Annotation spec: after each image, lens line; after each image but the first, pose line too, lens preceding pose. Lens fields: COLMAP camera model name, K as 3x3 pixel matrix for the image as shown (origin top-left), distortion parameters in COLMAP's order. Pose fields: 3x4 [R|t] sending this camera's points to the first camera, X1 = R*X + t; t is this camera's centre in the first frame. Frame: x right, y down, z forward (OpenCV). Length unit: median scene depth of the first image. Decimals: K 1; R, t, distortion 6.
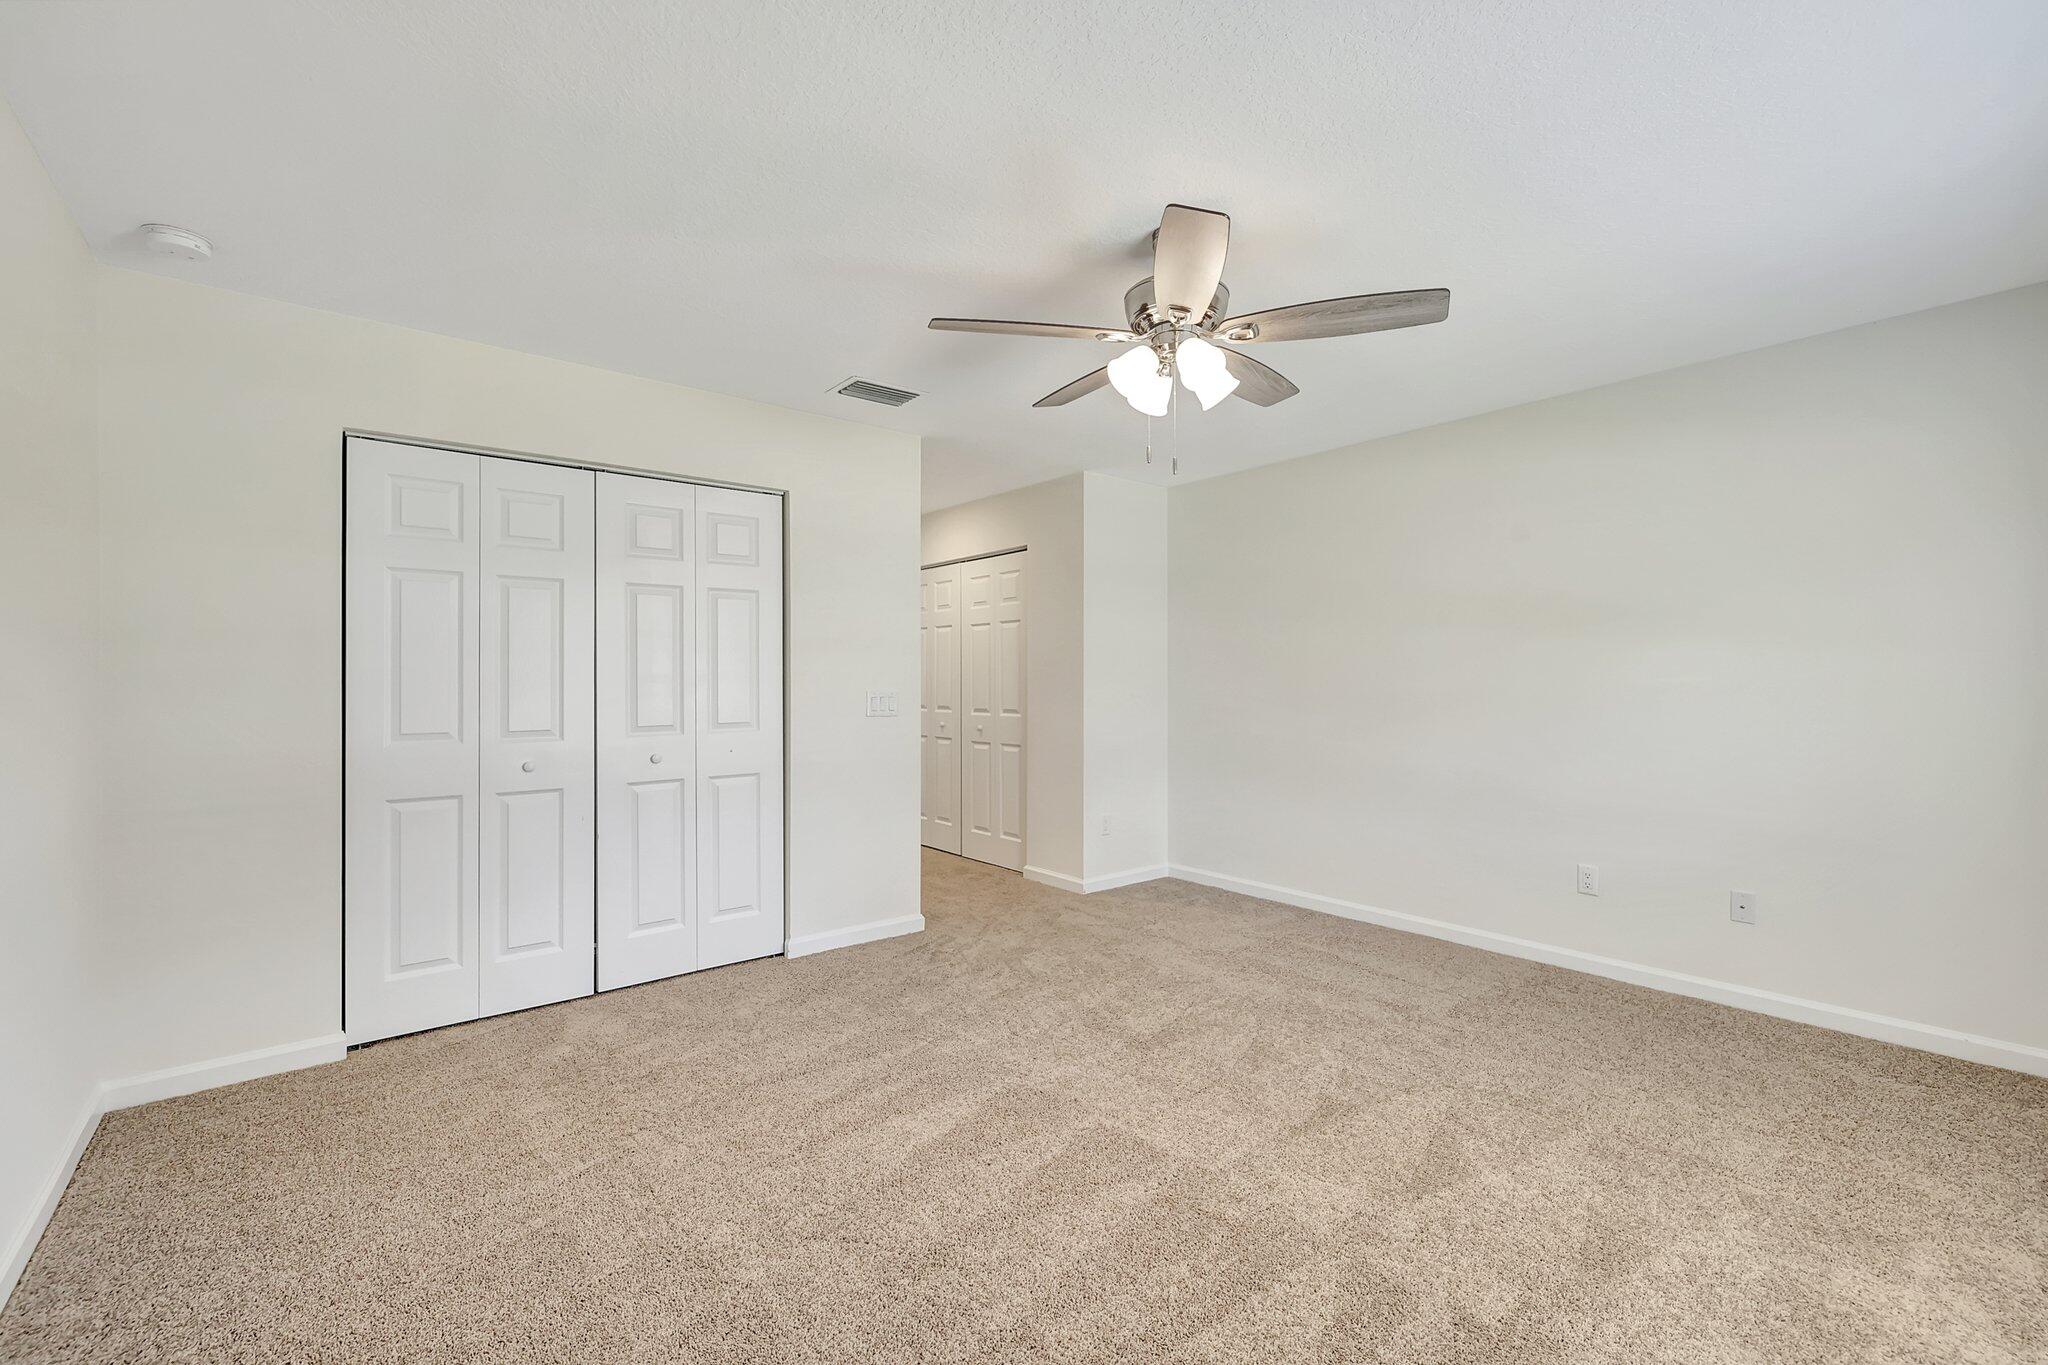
lens RADIAL K [[831.2, 0, 959.1], [0, 831.2, 662.3], [0, 0, 1]] dist [0.000709, 0.000076]
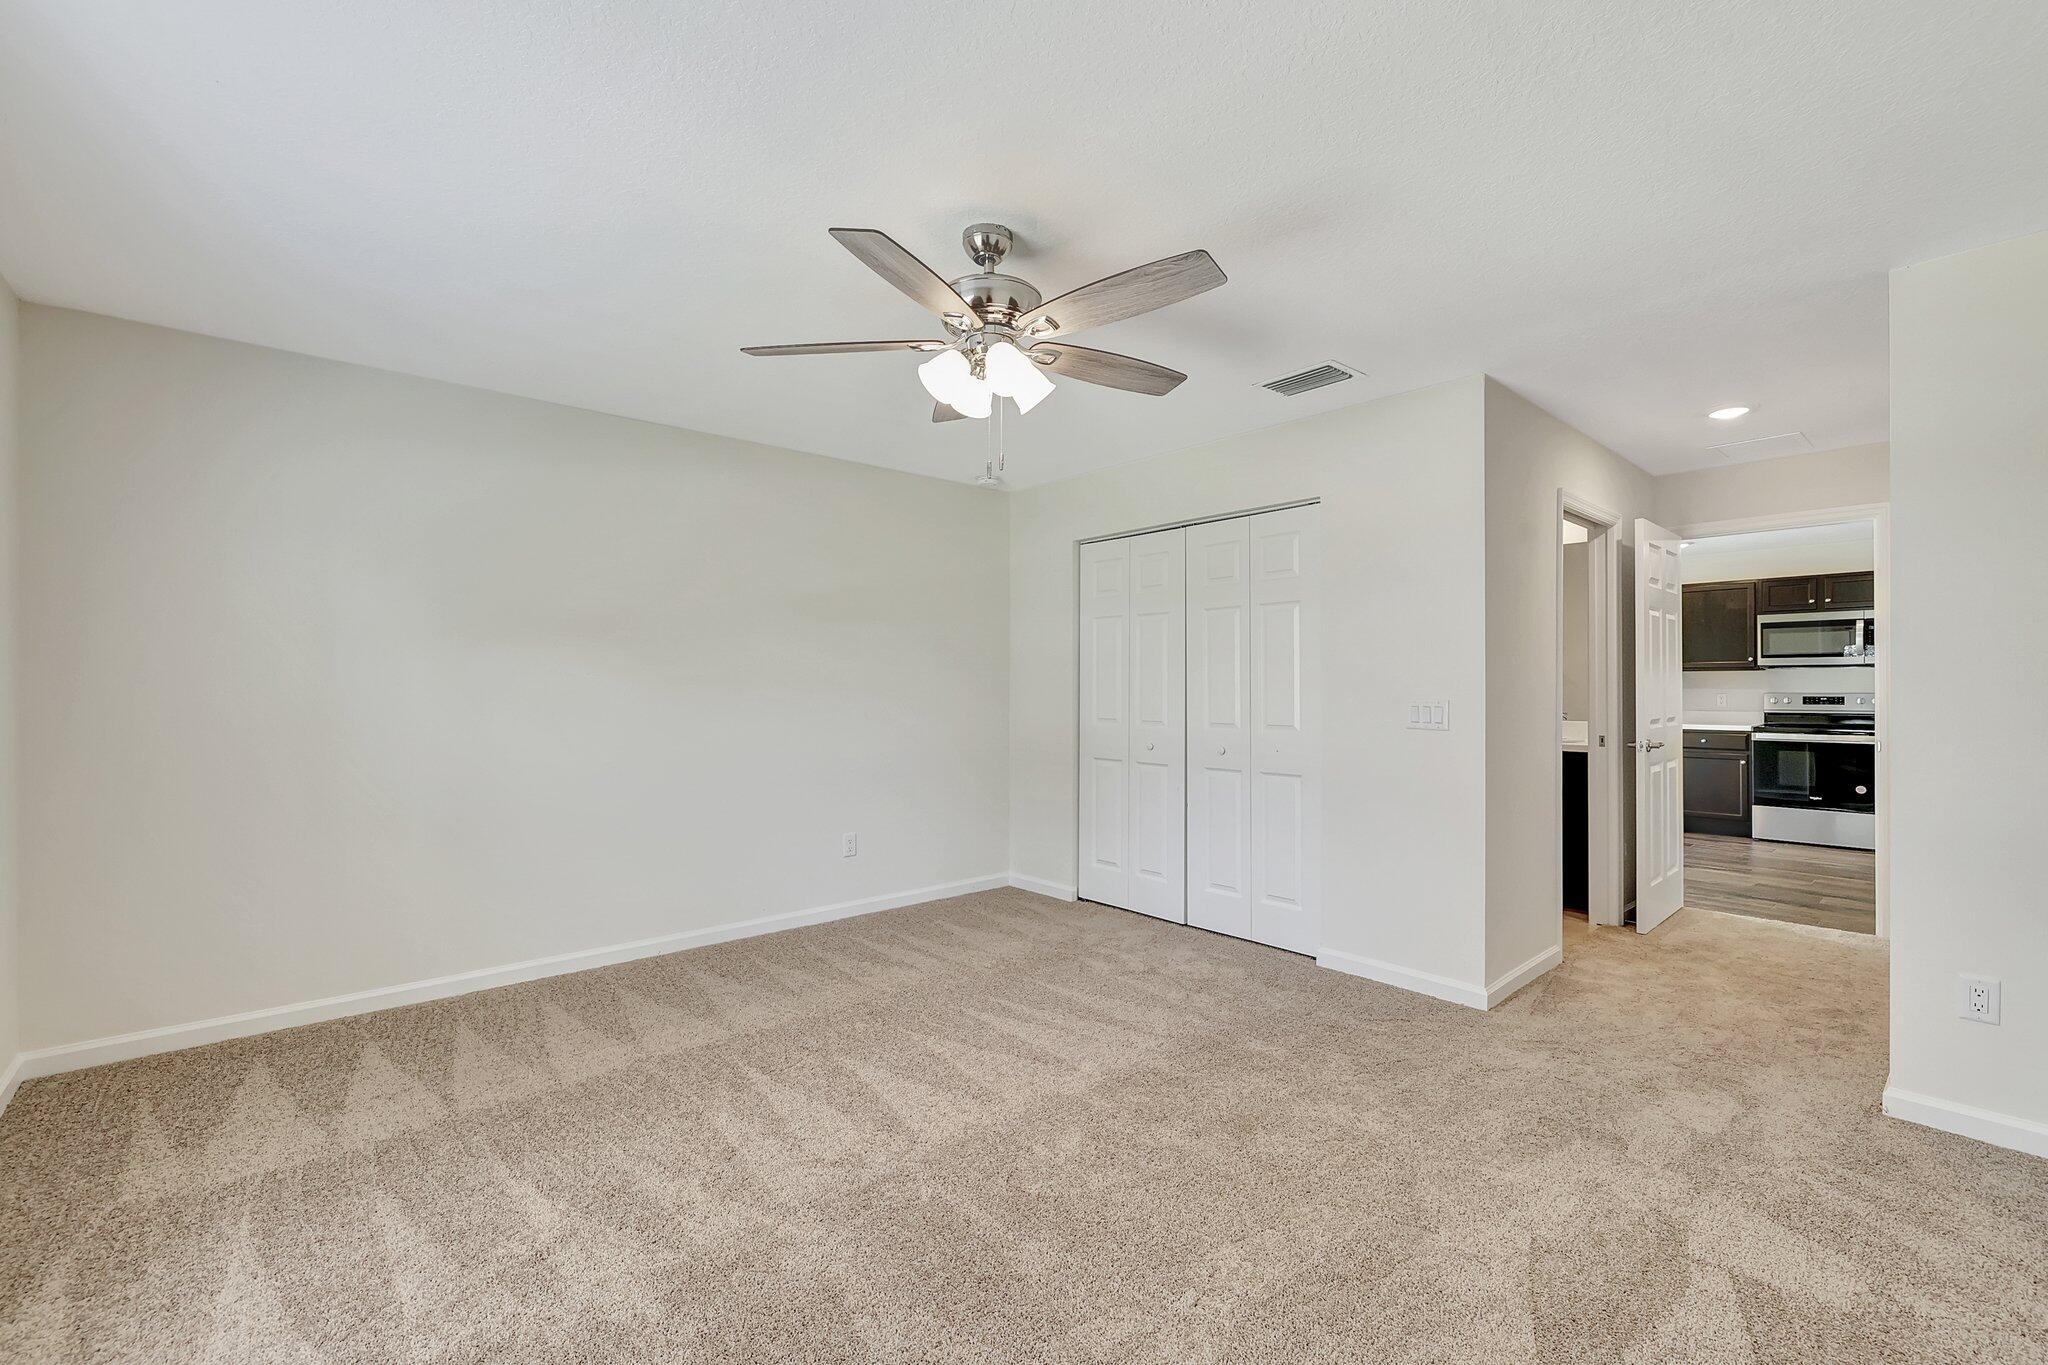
lens RADIAL K [[852.6, 0, 1024.0], [0, 852.6, 682.5], [0, 0, 1]] dist [0.000121, -0.000077]
pose [[0.065519, -0.003952, -0.997844, 0.851388], [0.032988, 0.999454, -0.001792, 0.006430], [0.997306, -0.032800, 0.065613, 0.626845]]
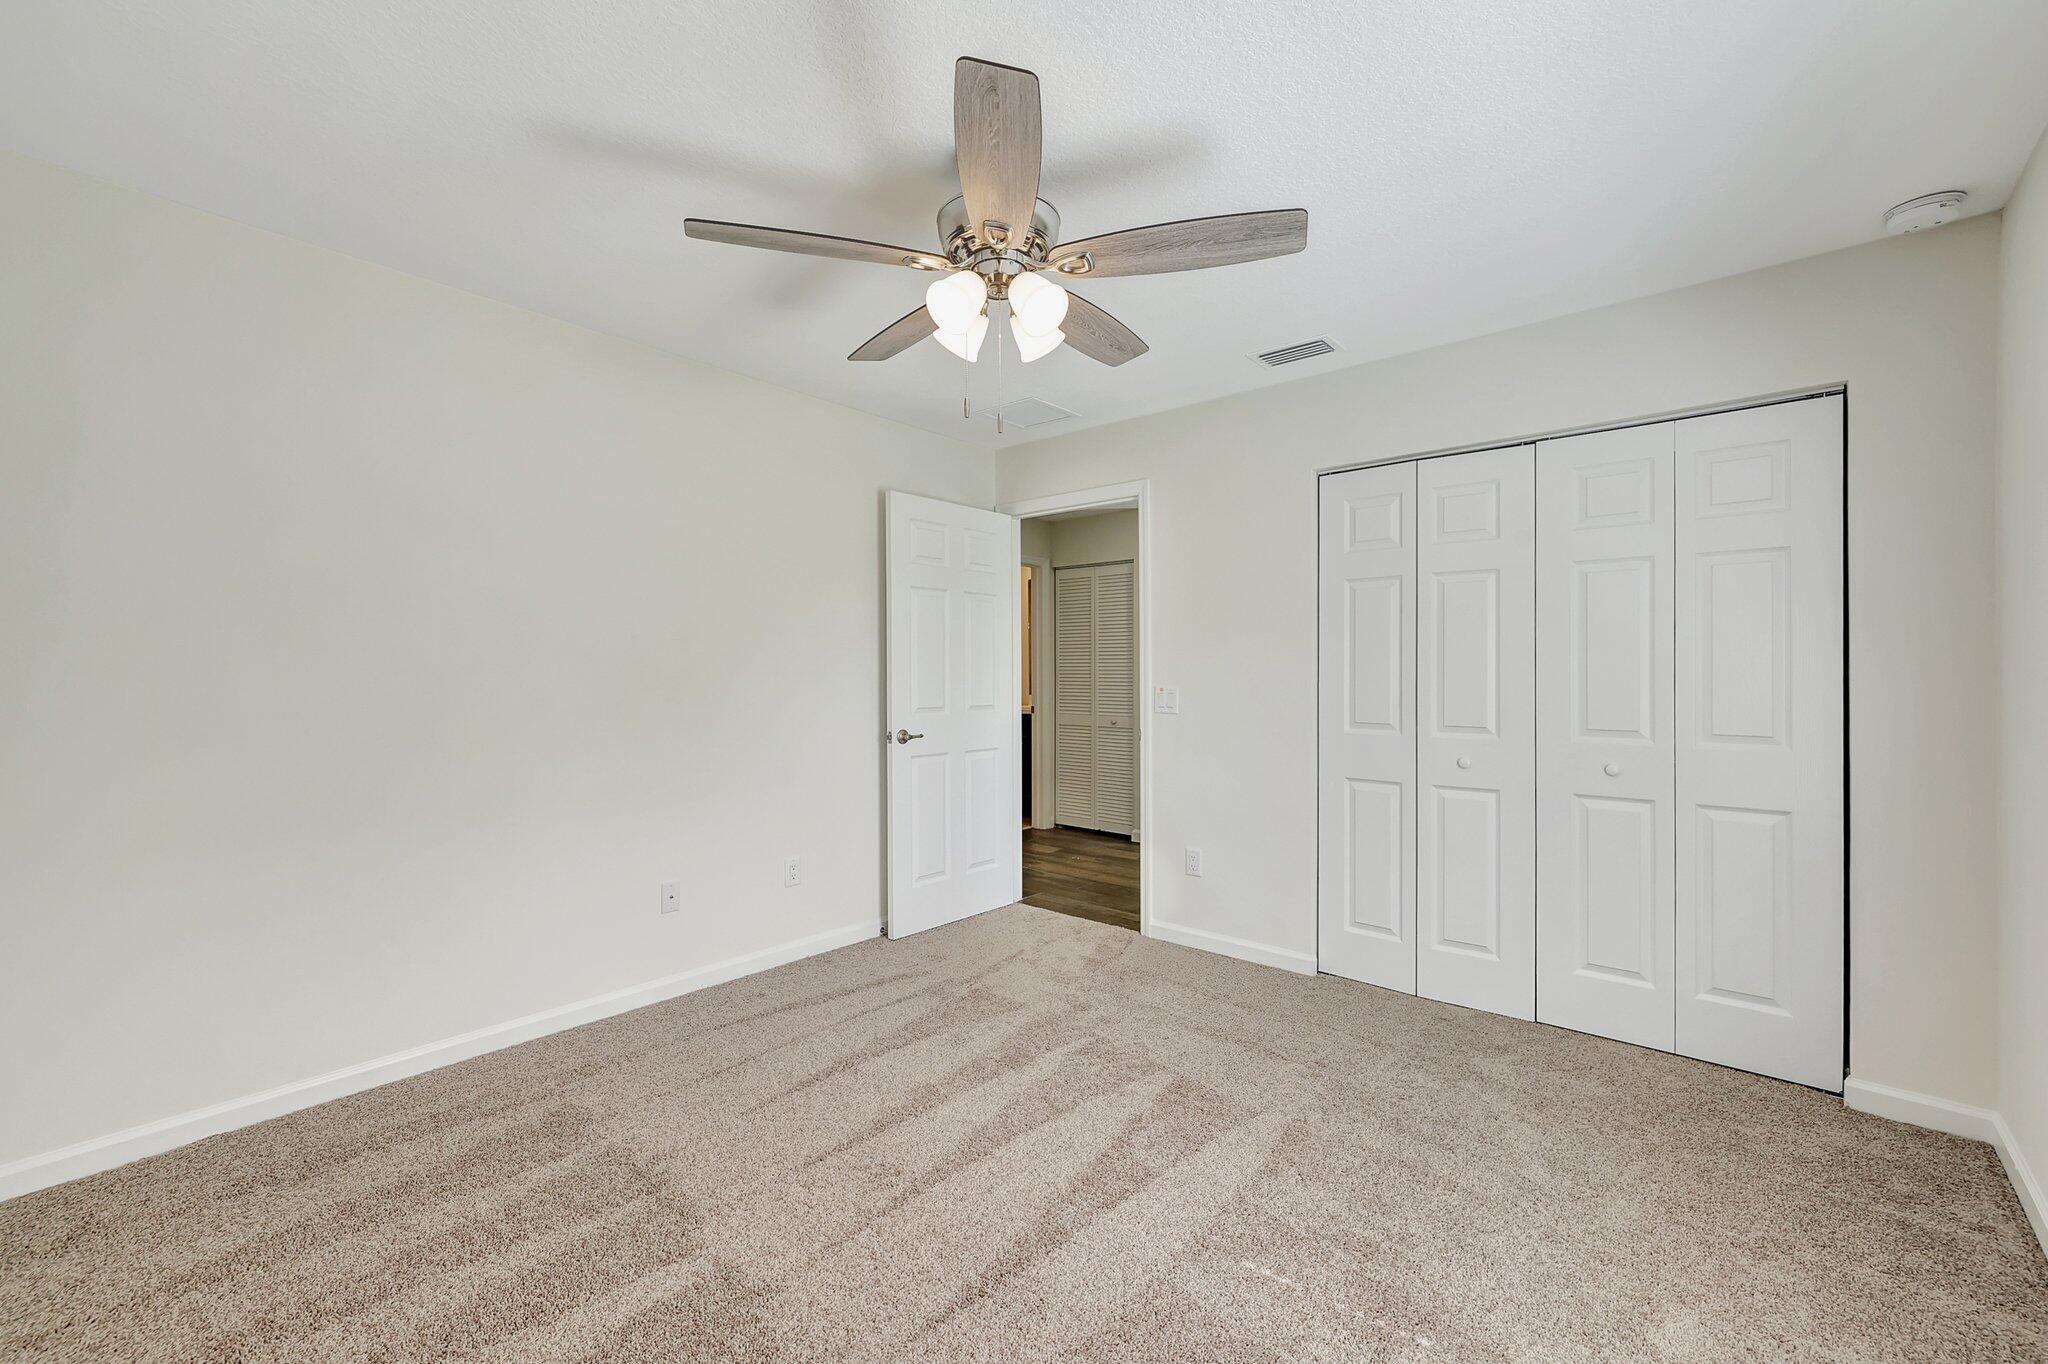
lens RADIAL K [[852.6, 0, 1024.0], [0, 852.6, 682.0], [0, 0, 1]] dist [0.000121, -0.000077]
pose [[0.188565, 0.010592, -0.982004, 0.346194], [0.019497, 0.999704, 0.014526, 0.003241], [0.981867, -0.021885, 0.188303, 0.266702]]
